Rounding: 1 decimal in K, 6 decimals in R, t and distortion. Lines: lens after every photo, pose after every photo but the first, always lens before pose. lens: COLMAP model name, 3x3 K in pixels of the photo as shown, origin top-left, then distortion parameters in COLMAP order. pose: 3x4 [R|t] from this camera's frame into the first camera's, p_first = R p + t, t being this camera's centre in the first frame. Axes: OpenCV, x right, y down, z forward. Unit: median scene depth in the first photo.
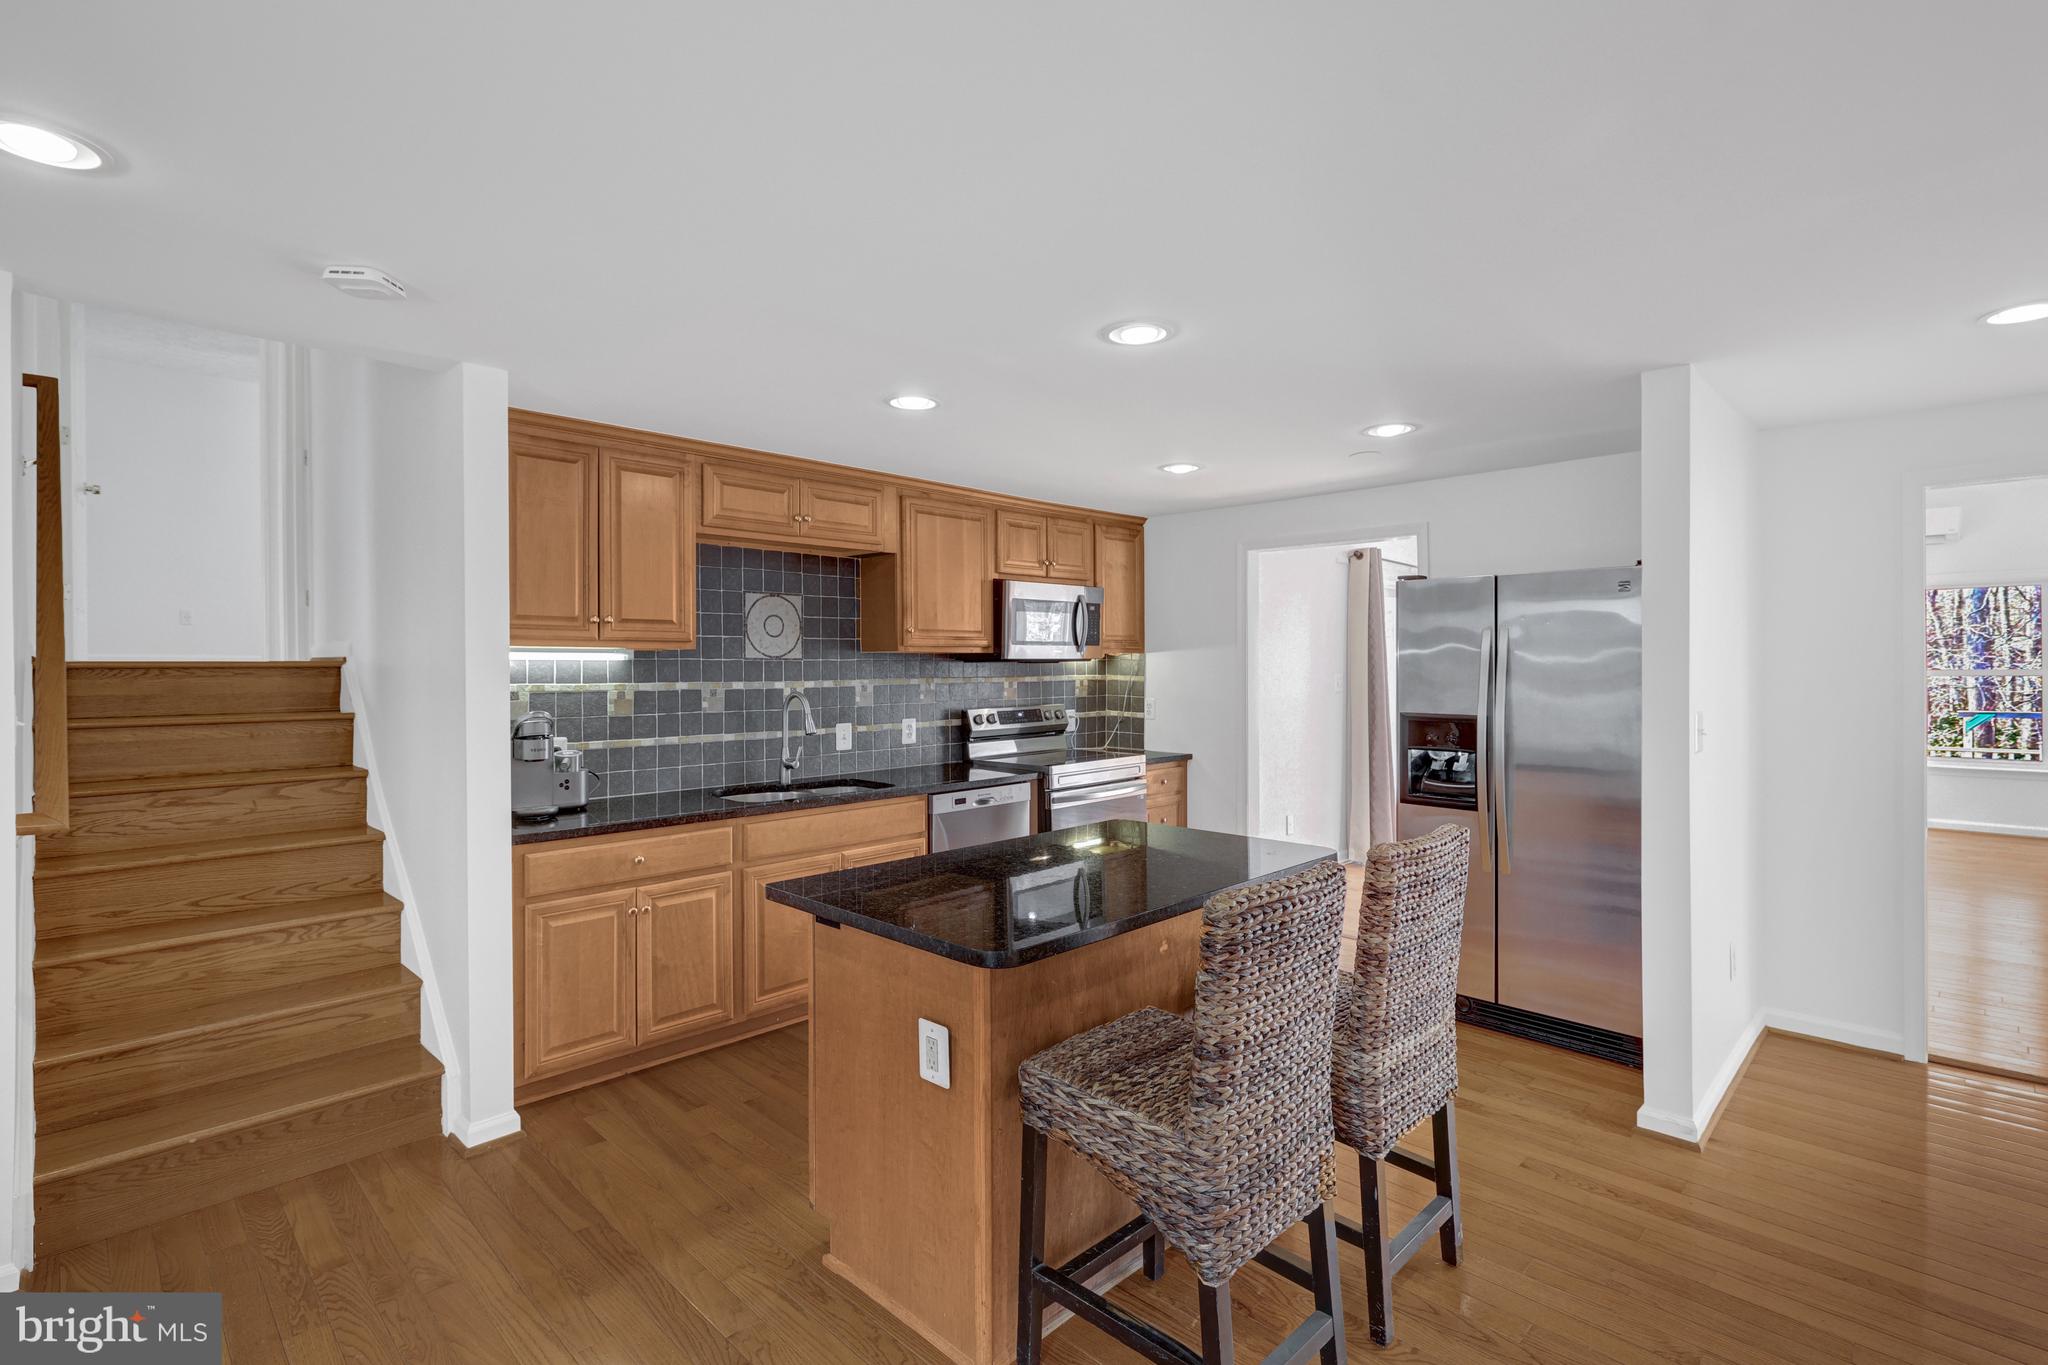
lens RADIAL K [[968.6, 0, 1010.8], [0, 968.6, 661.6], [0, 0, 1]] dist [0.009332, -0.000229]
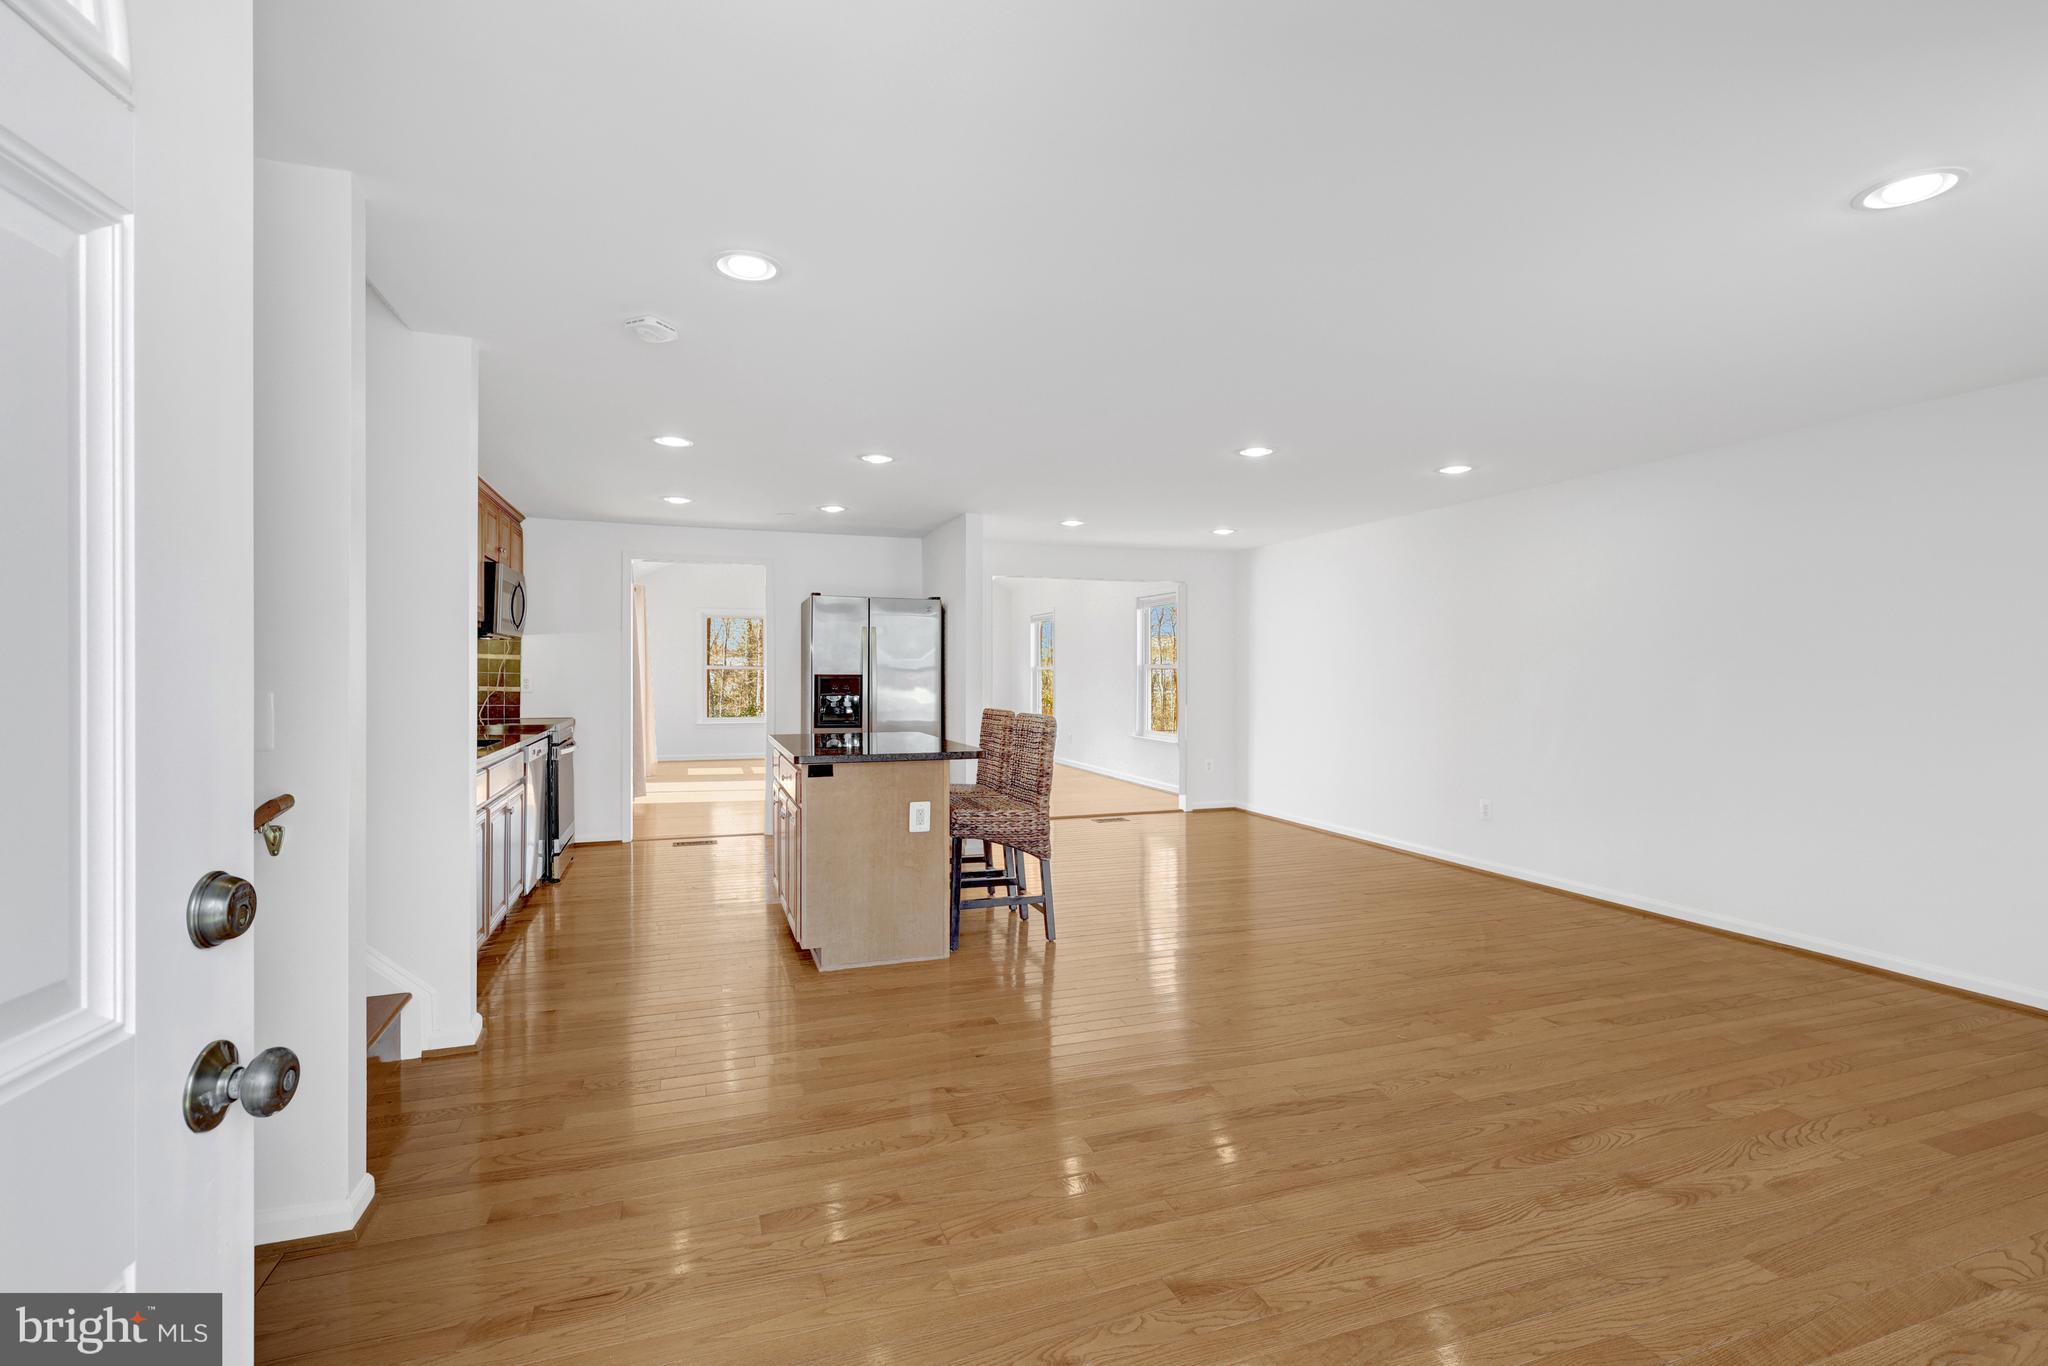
lens RADIAL K [[923.9, 0, 1028.9], [0, 923.9, 683.1], [0, 0, 1]] dist [0.003690, 0.000484]
pose [[0.420437, -0.002981, 0.907317, -0.975681], [-0.006794, 0.999956, 0.006434, 0.059846], [-0.907296, -0.008870, 0.420398, -0.014034]]
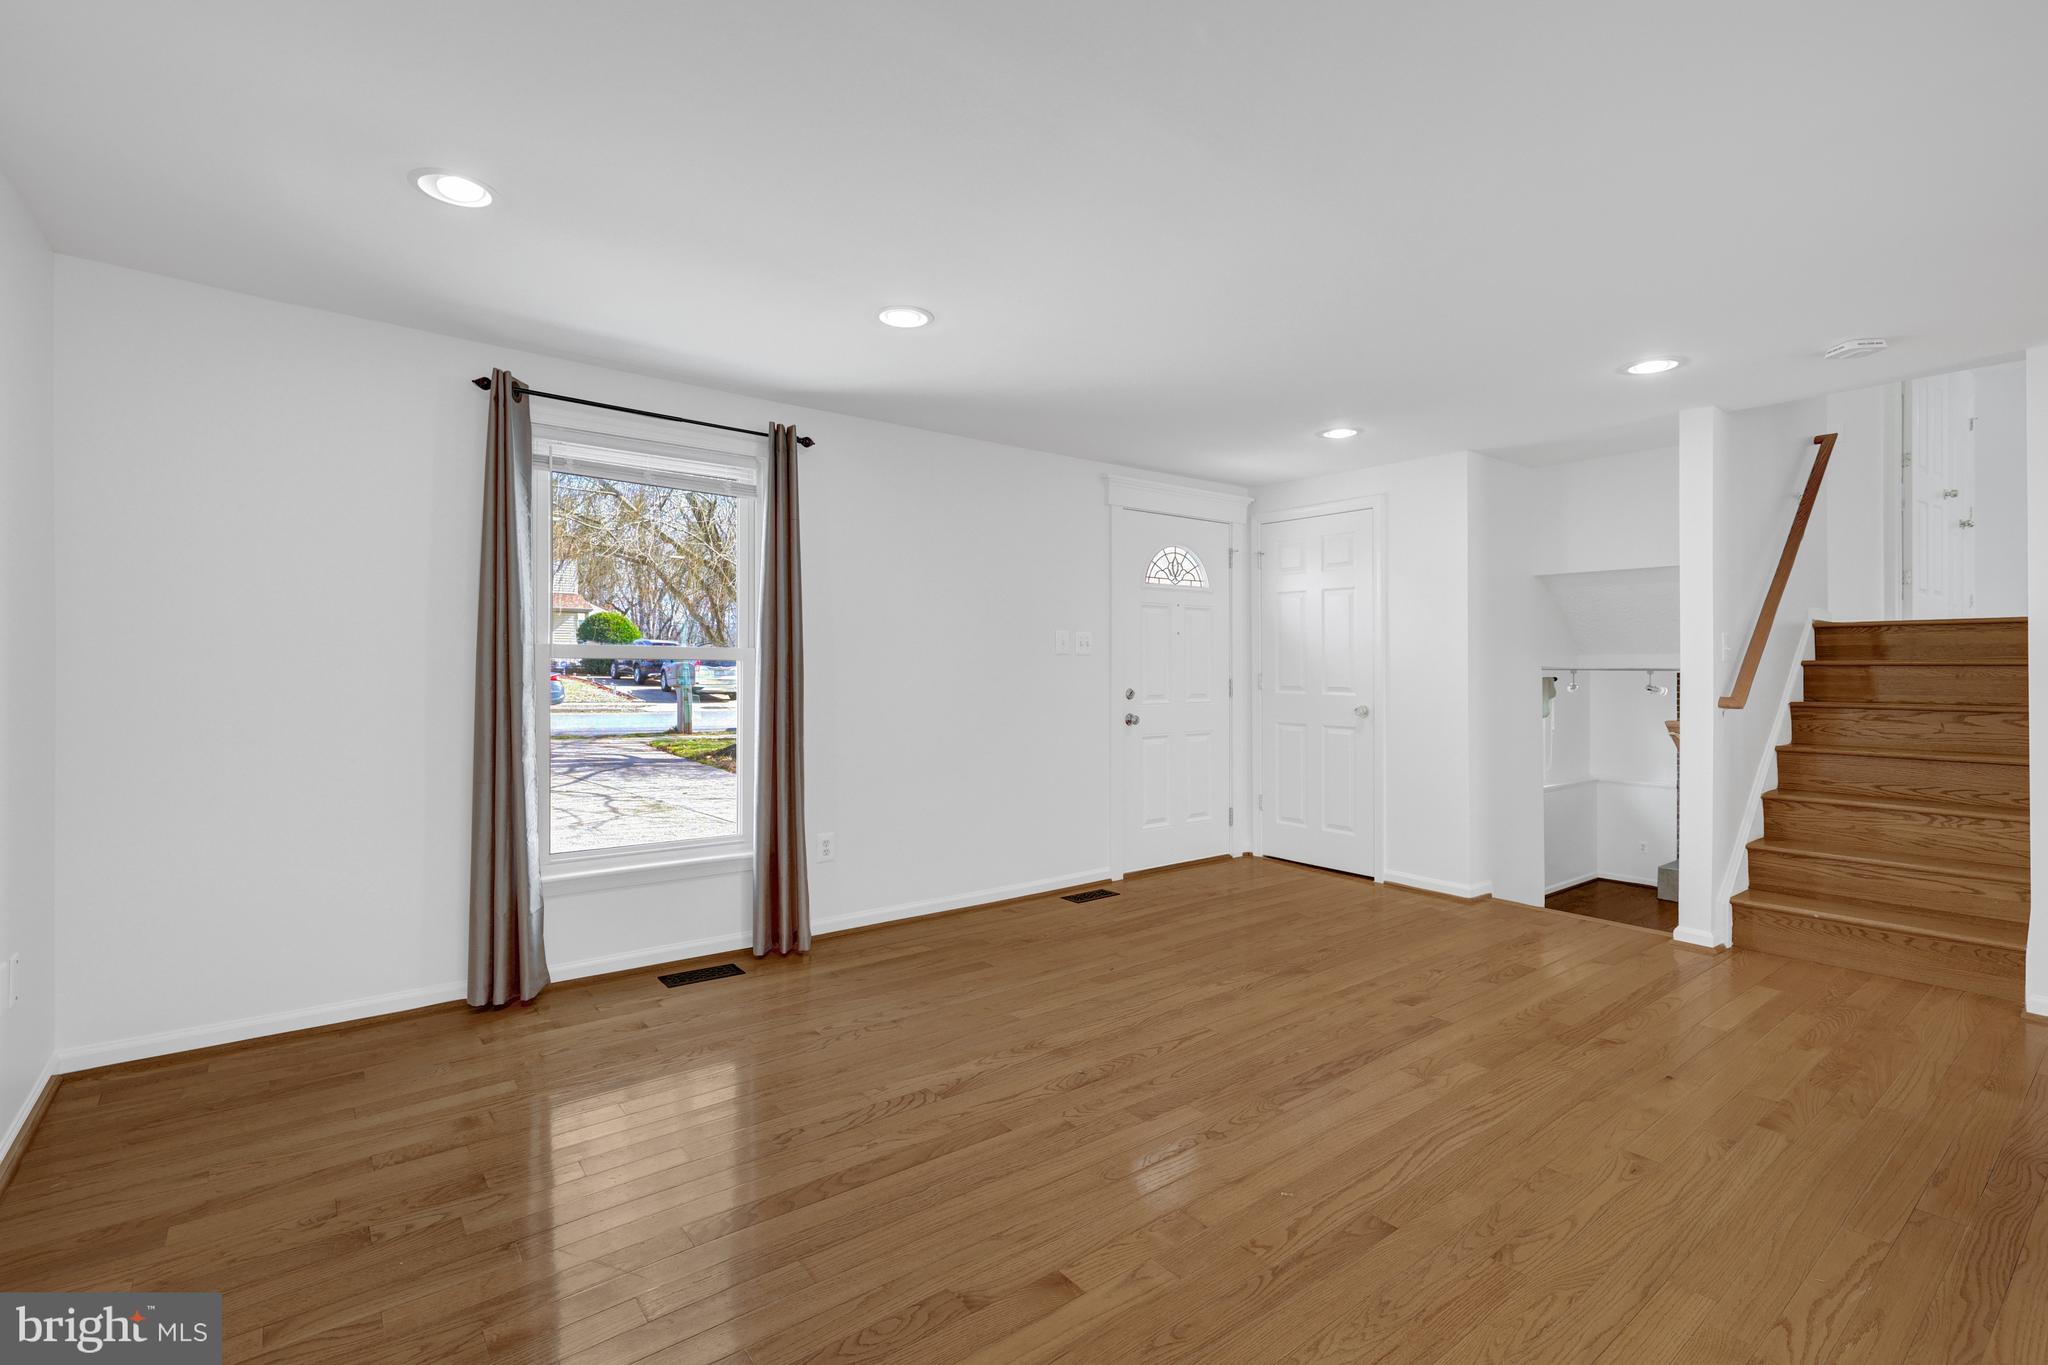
lens RADIAL K [[926.8, 0, 1020.1], [0, 926.8, 661.7], [0, 0, 1]] dist [0.001149, 0.000961]
pose [[-0.114054, 0.000334, -0.993475, 0.540566], [-0.003861, 0.999992, 0.000780, 0.058790], [0.993467, 0.003924, -0.114052, -0.070829]]
